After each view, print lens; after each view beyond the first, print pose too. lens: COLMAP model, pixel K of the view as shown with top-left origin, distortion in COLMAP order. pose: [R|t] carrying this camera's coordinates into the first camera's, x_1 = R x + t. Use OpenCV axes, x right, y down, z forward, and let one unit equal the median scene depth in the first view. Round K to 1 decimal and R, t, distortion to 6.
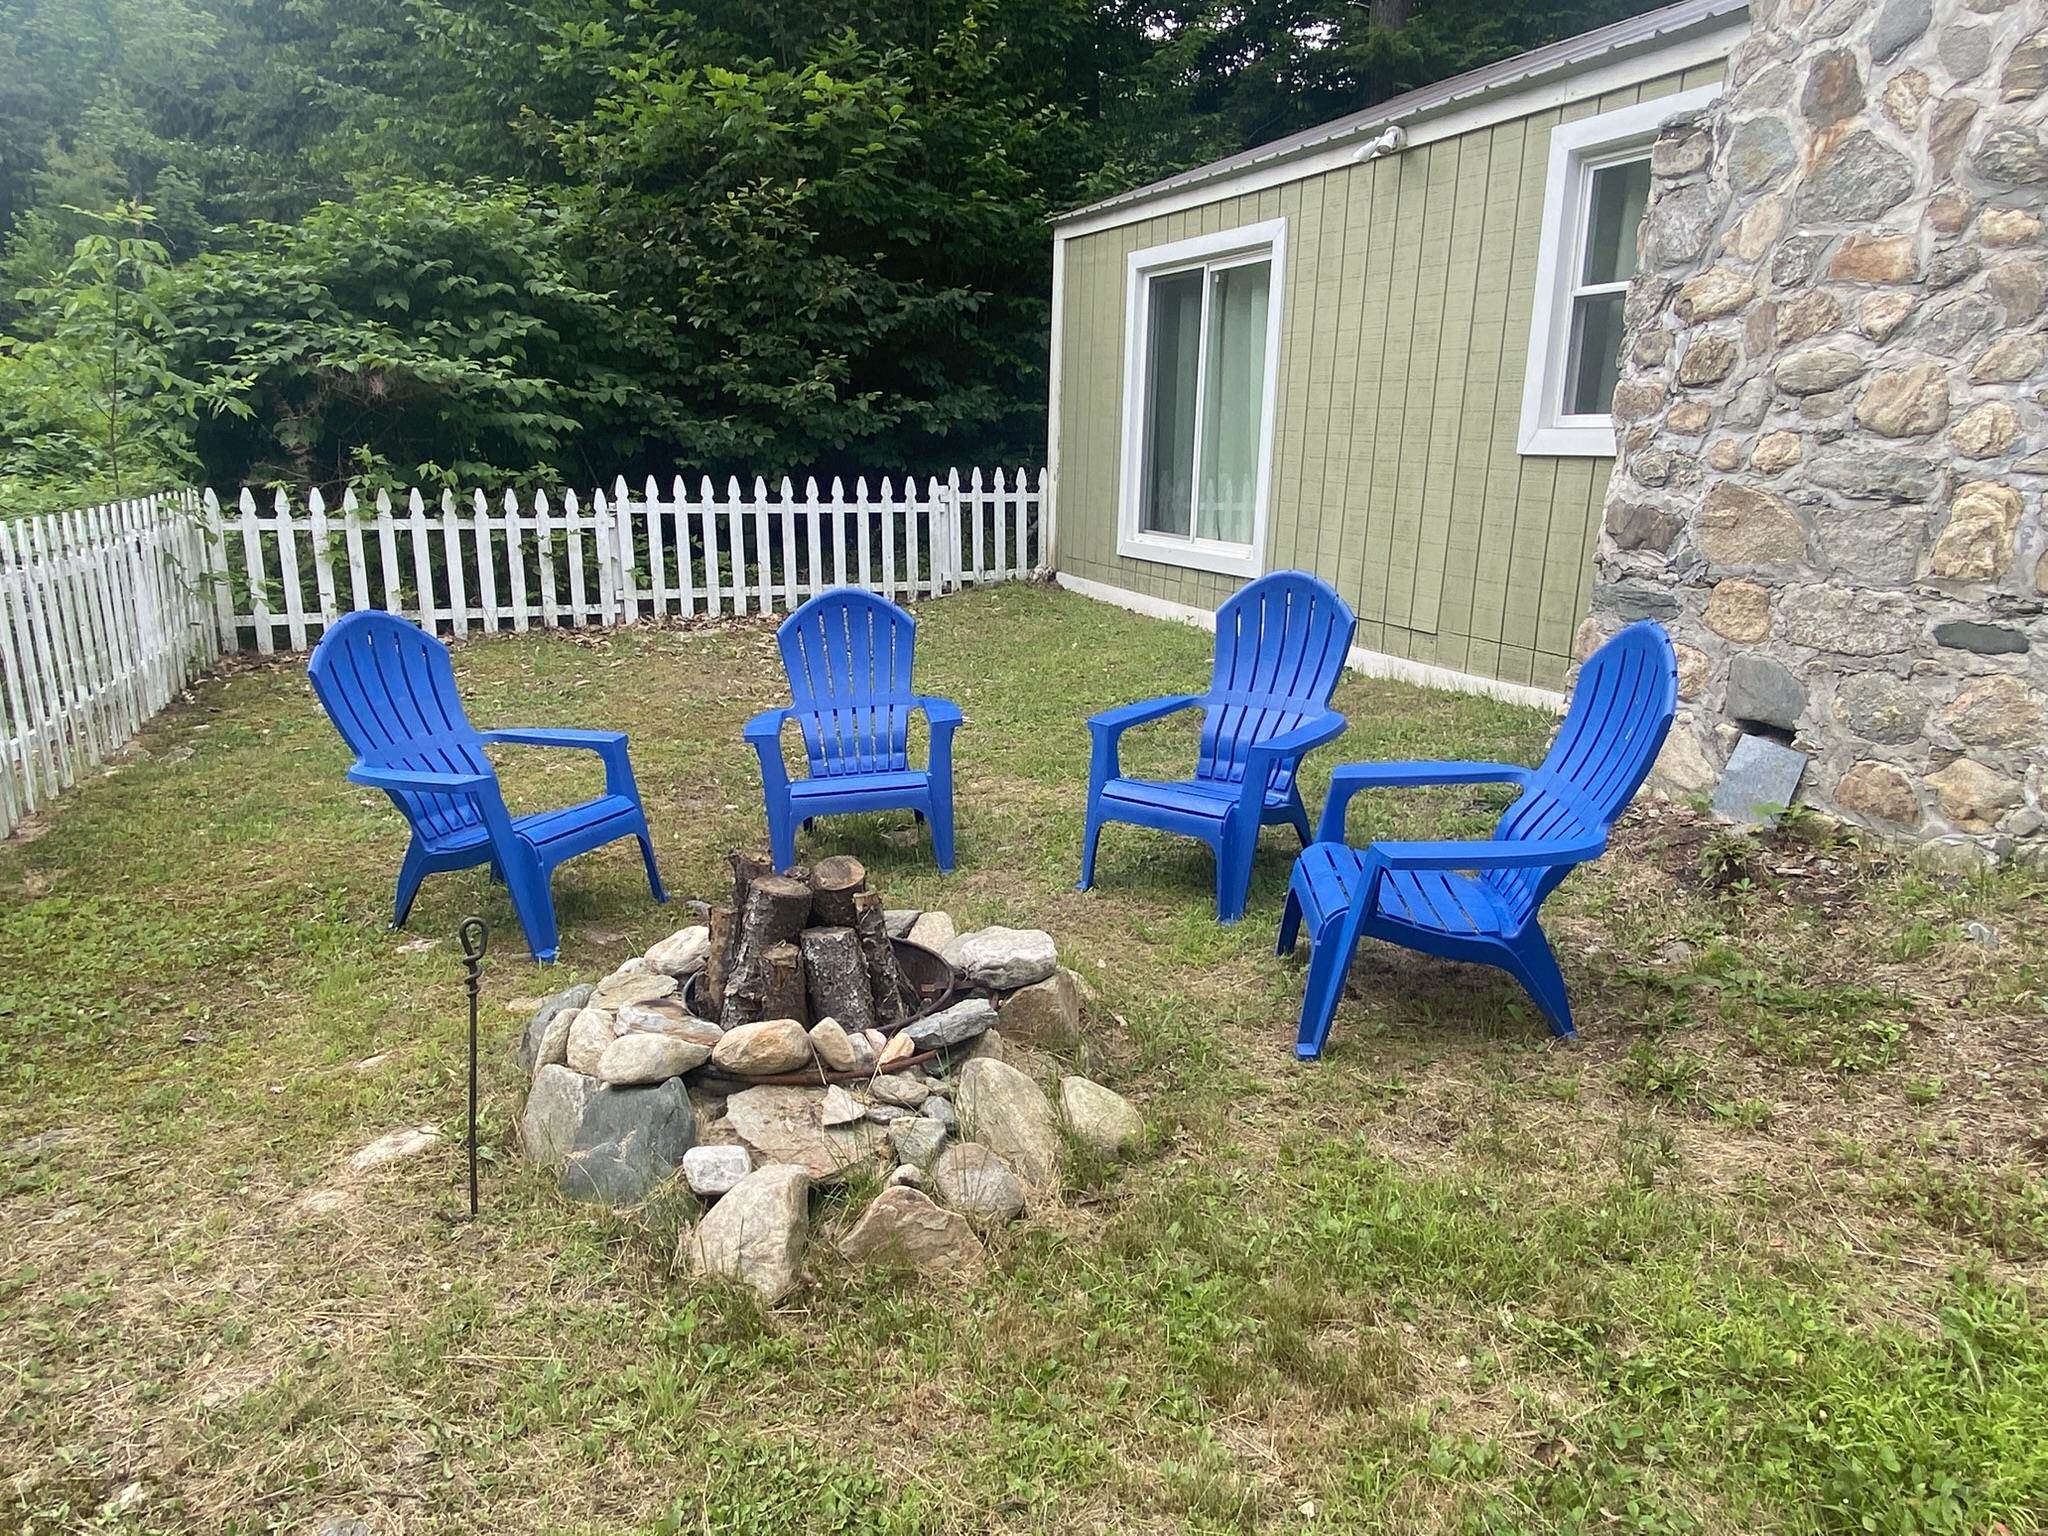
lens RADIAL K [[1256.1, 0, 1023.7], [0, 1256.1, 774.0], [0, 0, 1]] dist [-0.001146, -0.001297]
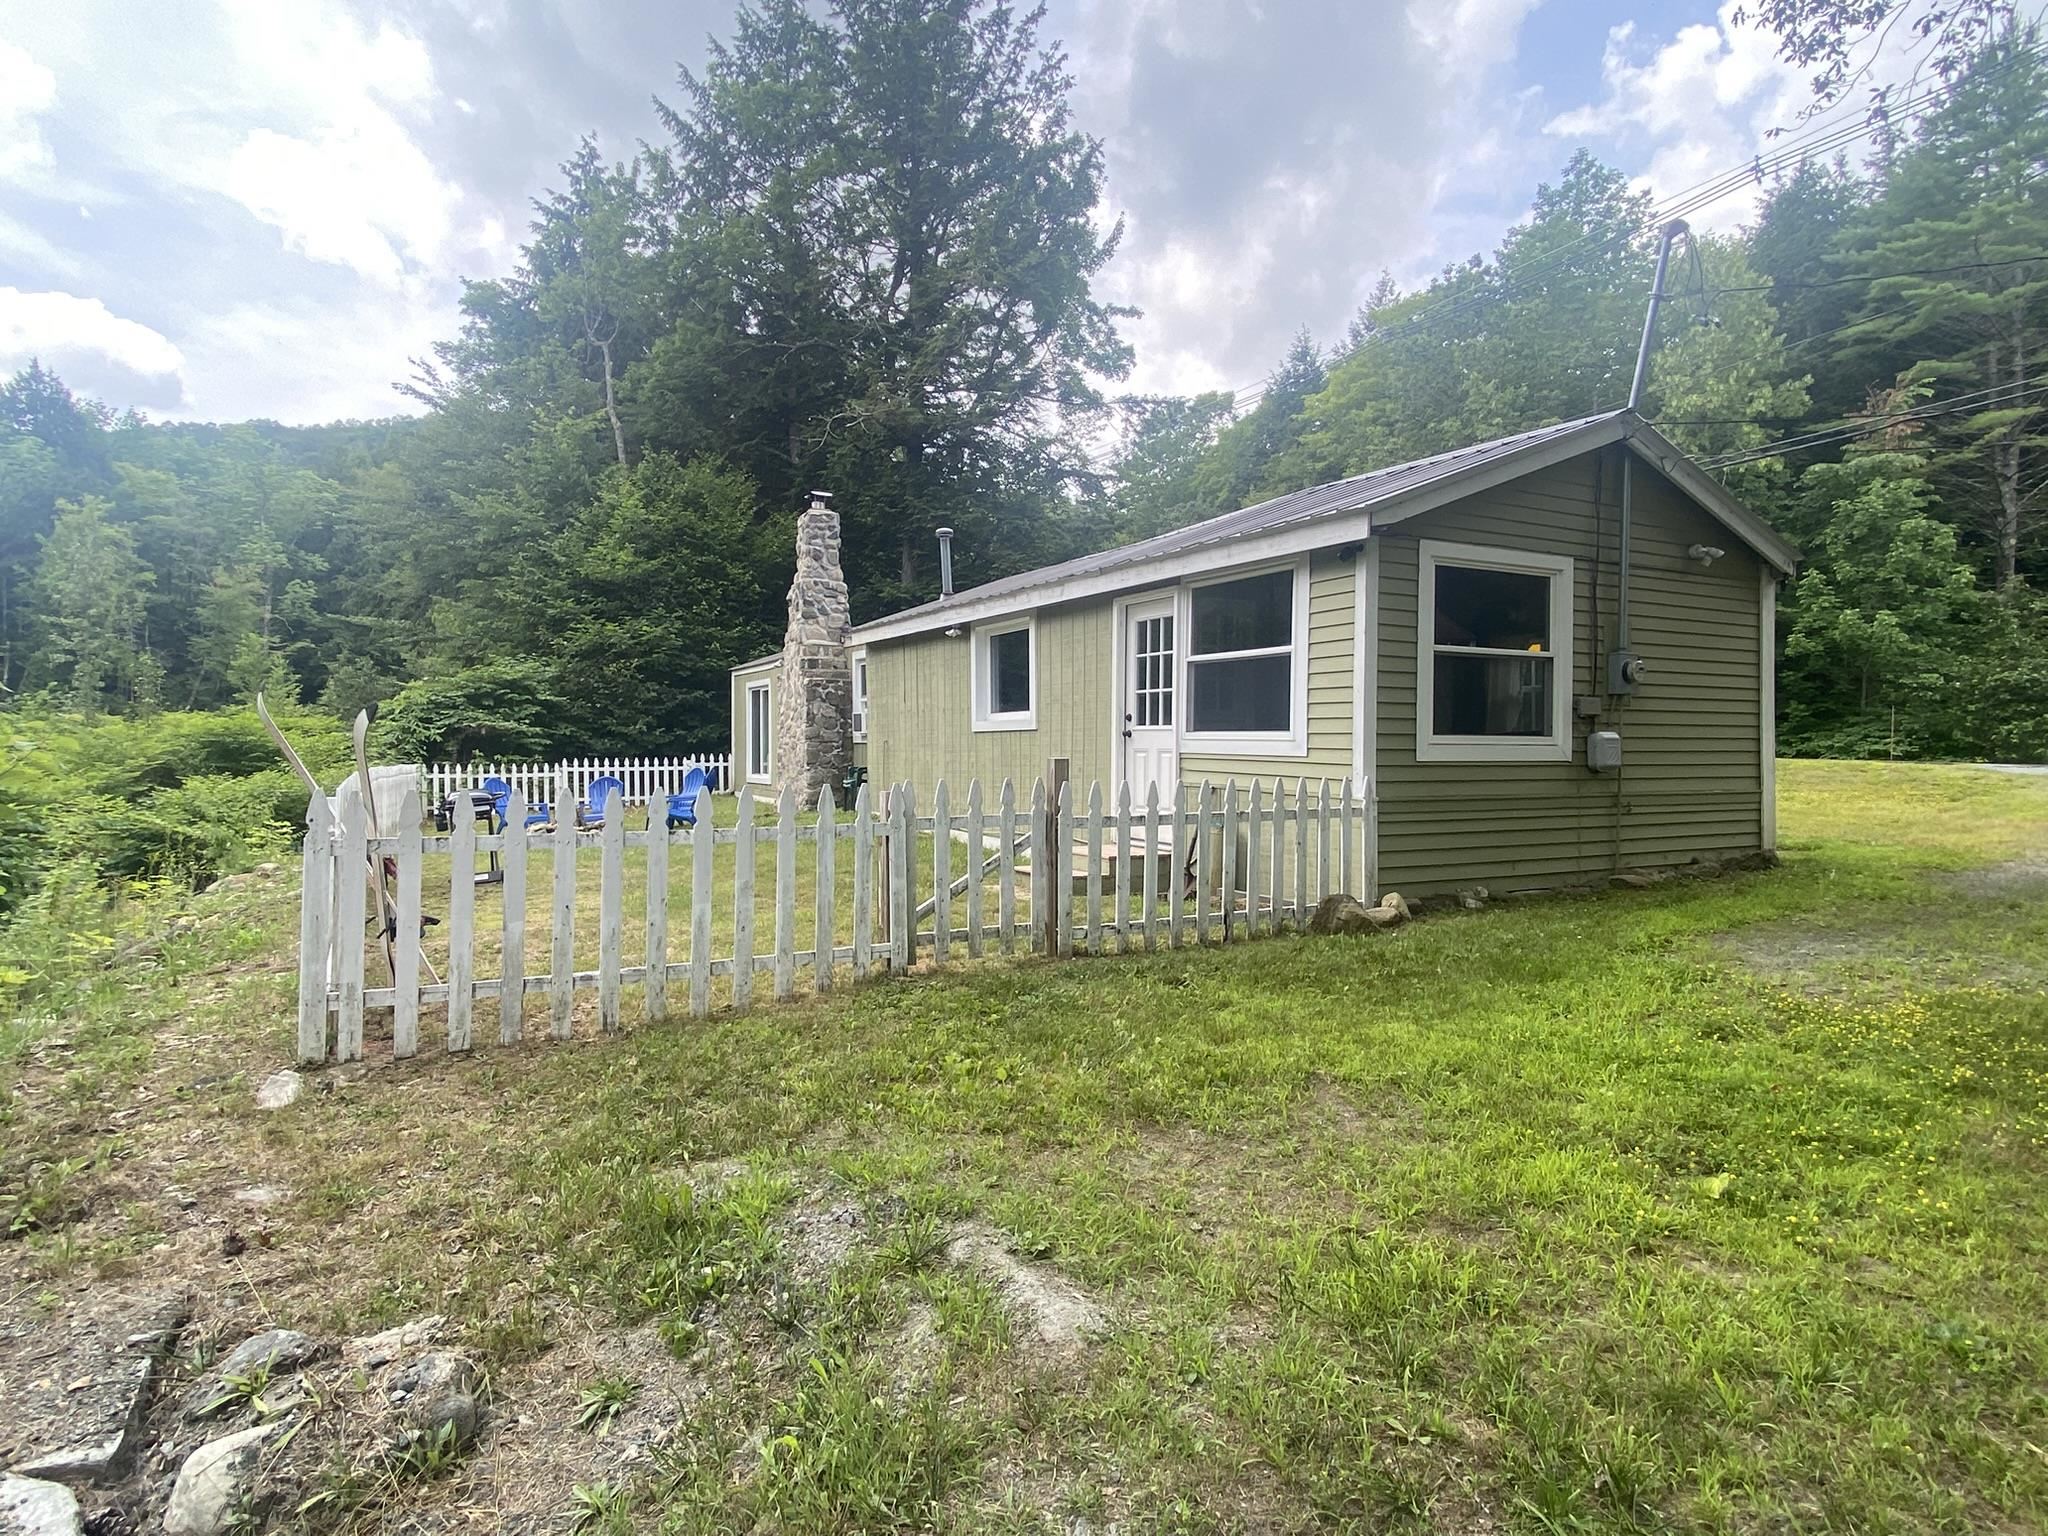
lens RADIAL K [[1066.3, 0, 1031.5], [0, 1066.3, 756.9], [0, 0, 1]] dist [0.004072, -0.000008]
pose [[0.997179, -0.022676, 0.071548, 0.581311], [0.039705, 0.968336, -0.246474, 0.411625], [-0.063693, 0.248619, 0.966505, -1.460384]]
